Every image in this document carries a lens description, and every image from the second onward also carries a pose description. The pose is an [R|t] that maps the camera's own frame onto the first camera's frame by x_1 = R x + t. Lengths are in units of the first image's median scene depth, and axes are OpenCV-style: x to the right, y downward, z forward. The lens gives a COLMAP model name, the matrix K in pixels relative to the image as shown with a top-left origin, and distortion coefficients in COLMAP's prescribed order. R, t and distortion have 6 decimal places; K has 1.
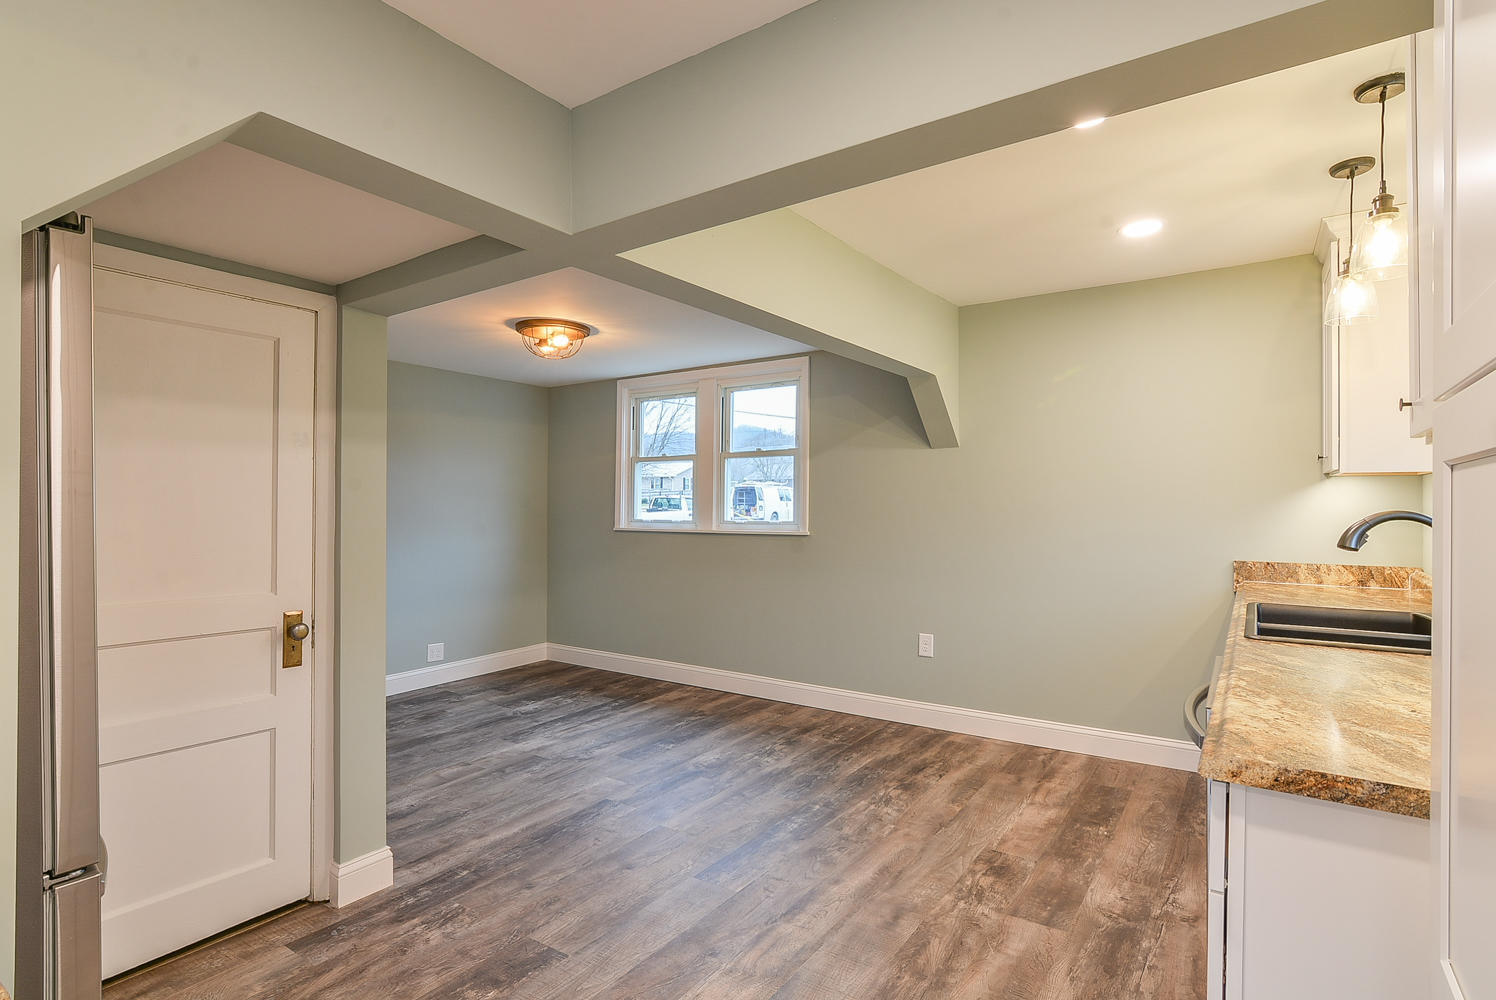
lens RADIAL K [[743.3, 0, 759.7], [0, 743.3, 515.4], [0, 0, 1]] dist [-0.018429, 0.005119]
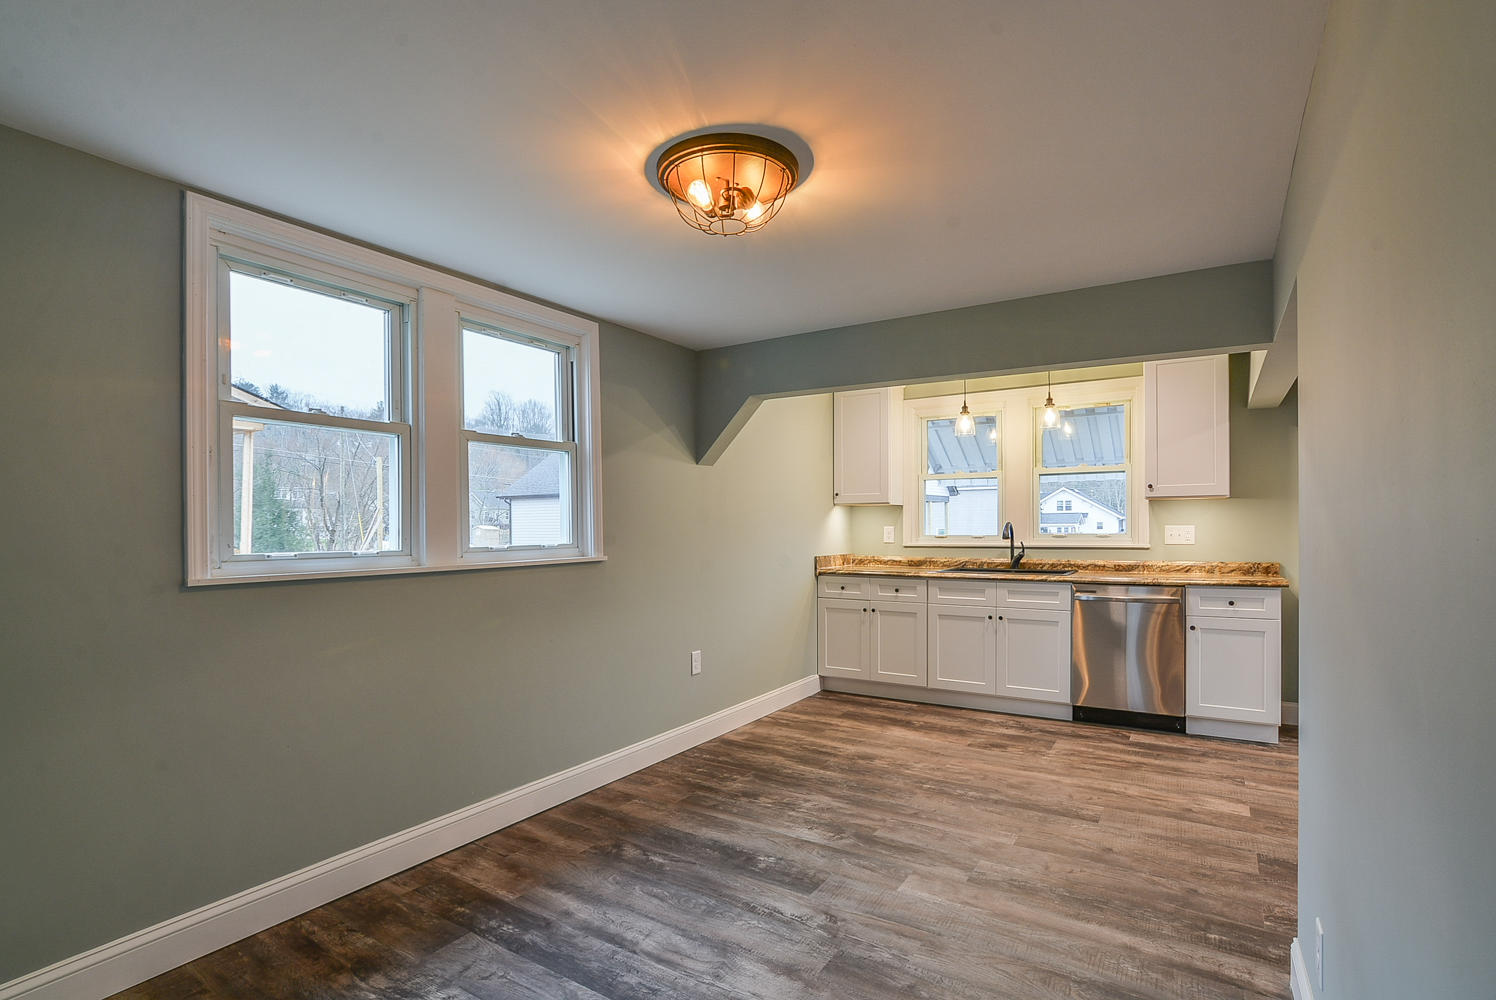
lens RADIAL K [[743.3, 0, 742.1], [0, 743.3, 525.3], [0, 0, 1]] dist [-0.018429, 0.005119]
pose [[-0.034853, 0.003076, 0.999388, -1.016528], [0.021220, 0.999772, -0.002337, -0.004653], [-0.999167, 0.021125, -0.034910, 1.286206]]
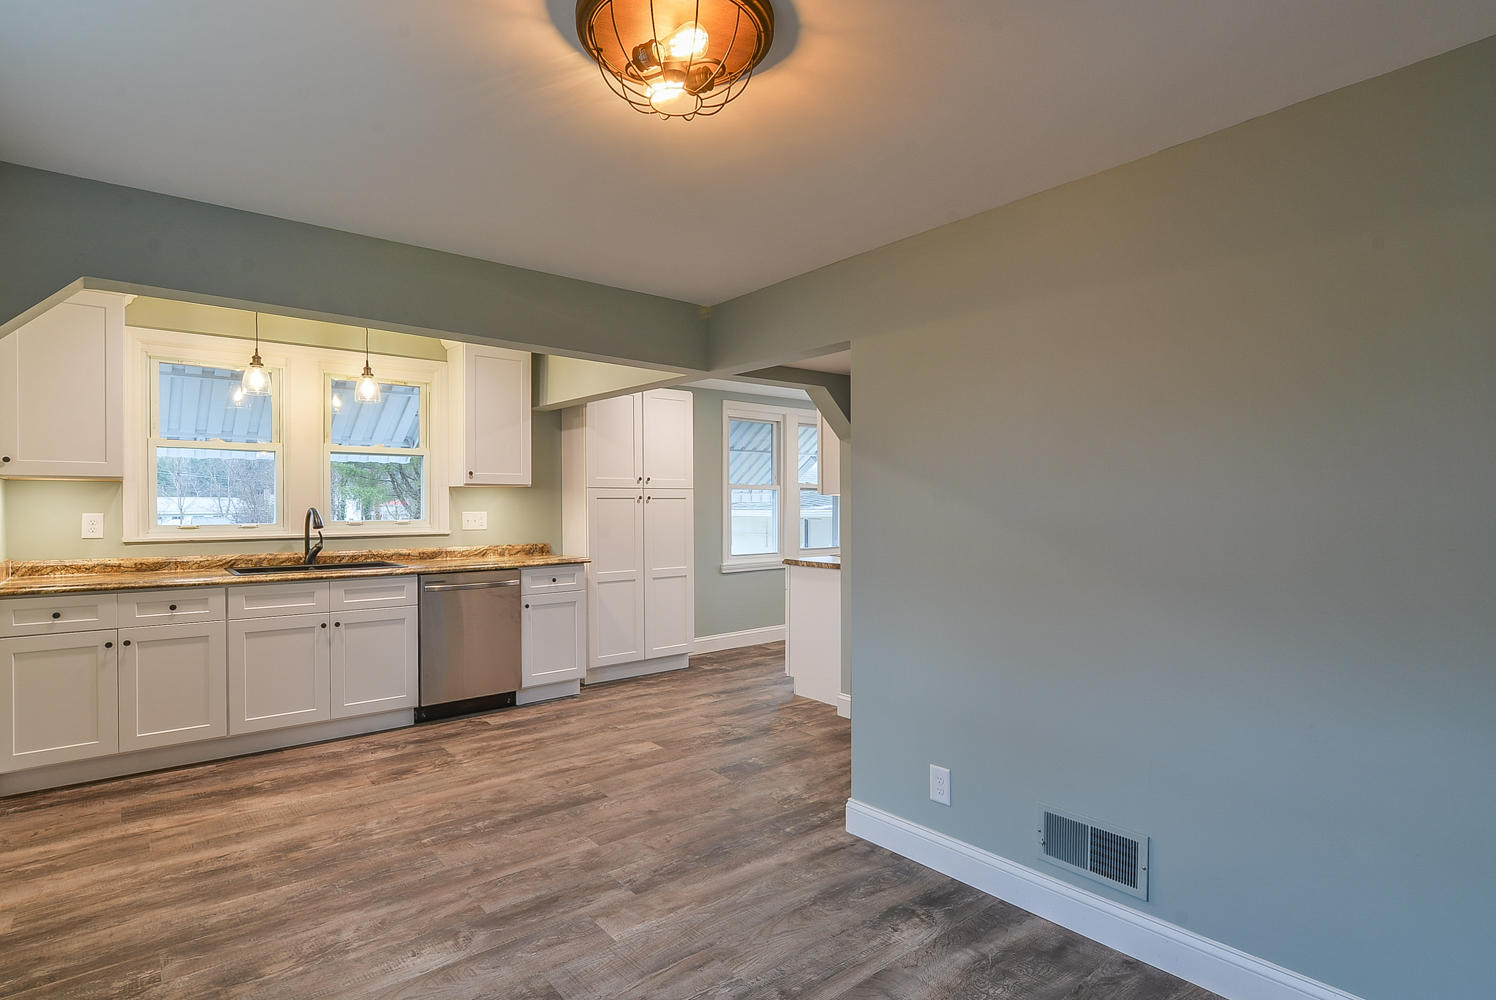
lens RADIAL K [[743.3, 0, 747.5], [0, 743.3, 515.0], [0, 0, 1]] dist [-0.018429, 0.005119]
pose [[-0.963754, -0.002143, 0.266784, -0.524992], [0.005185, 0.999628, 0.026759, -0.021807], [-0.266742, 0.027172, -0.963385, 1.714792]]
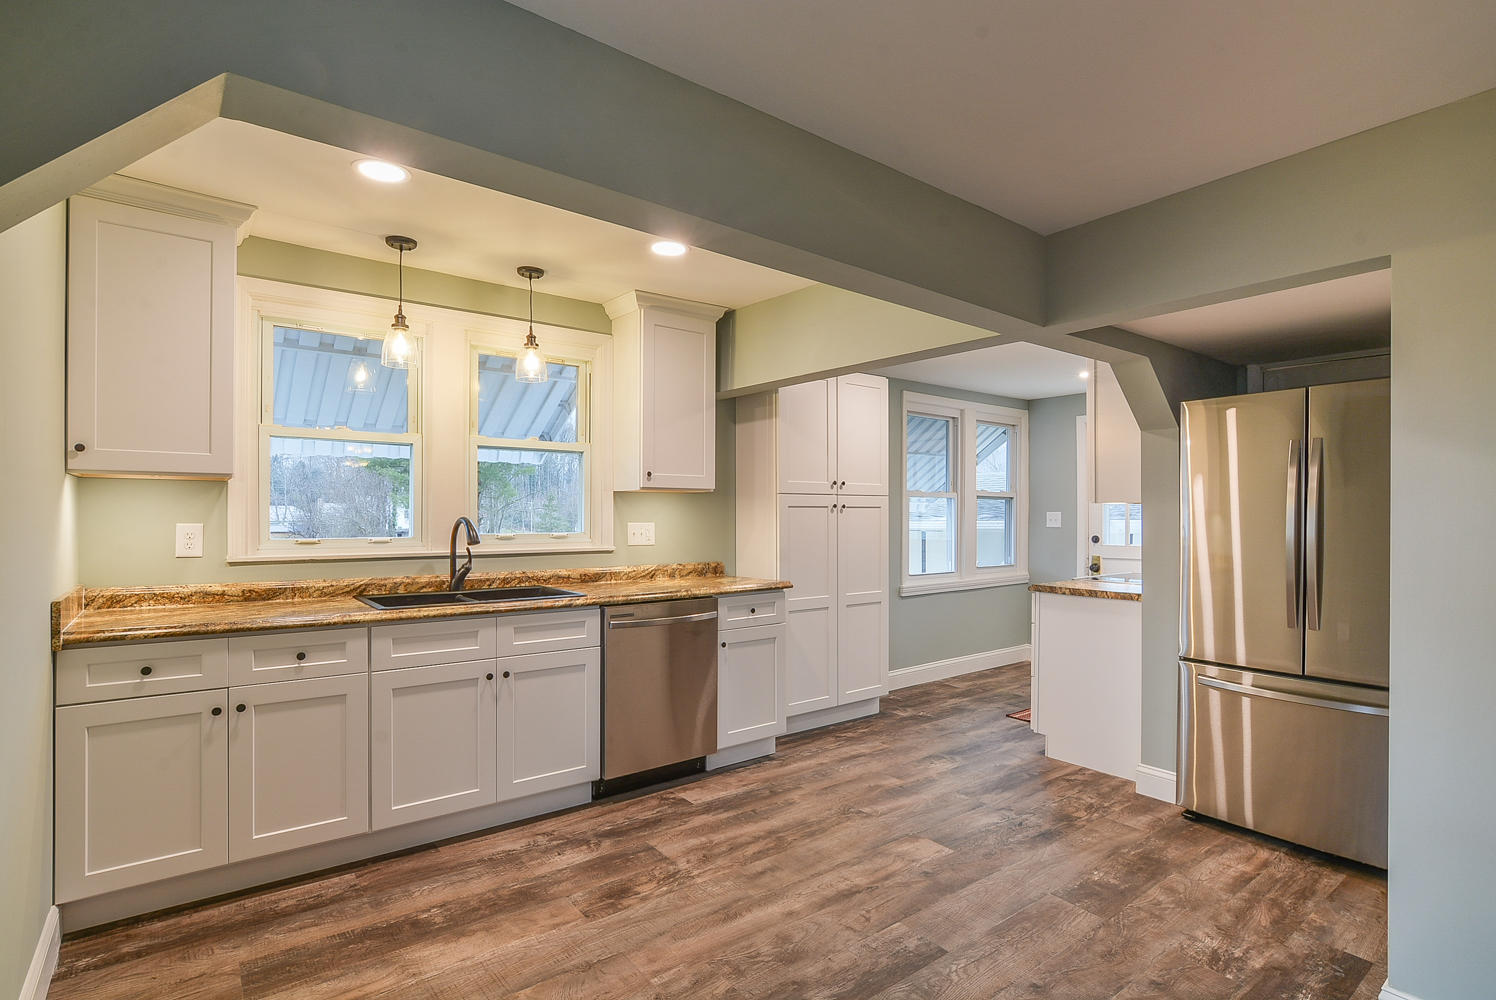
lens RADIAL K [[743.3, 0, 752.8], [0, 743.3, 513.8], [0, 0, 1]] dist [-0.018429, 0.005119]
pose [[-0.952218, -0.001056, 0.305417, -0.108187], [0.002667, 0.999927, 0.011772, -0.018417], [-0.305407, 0.012024, -0.952146, 1.491678]]
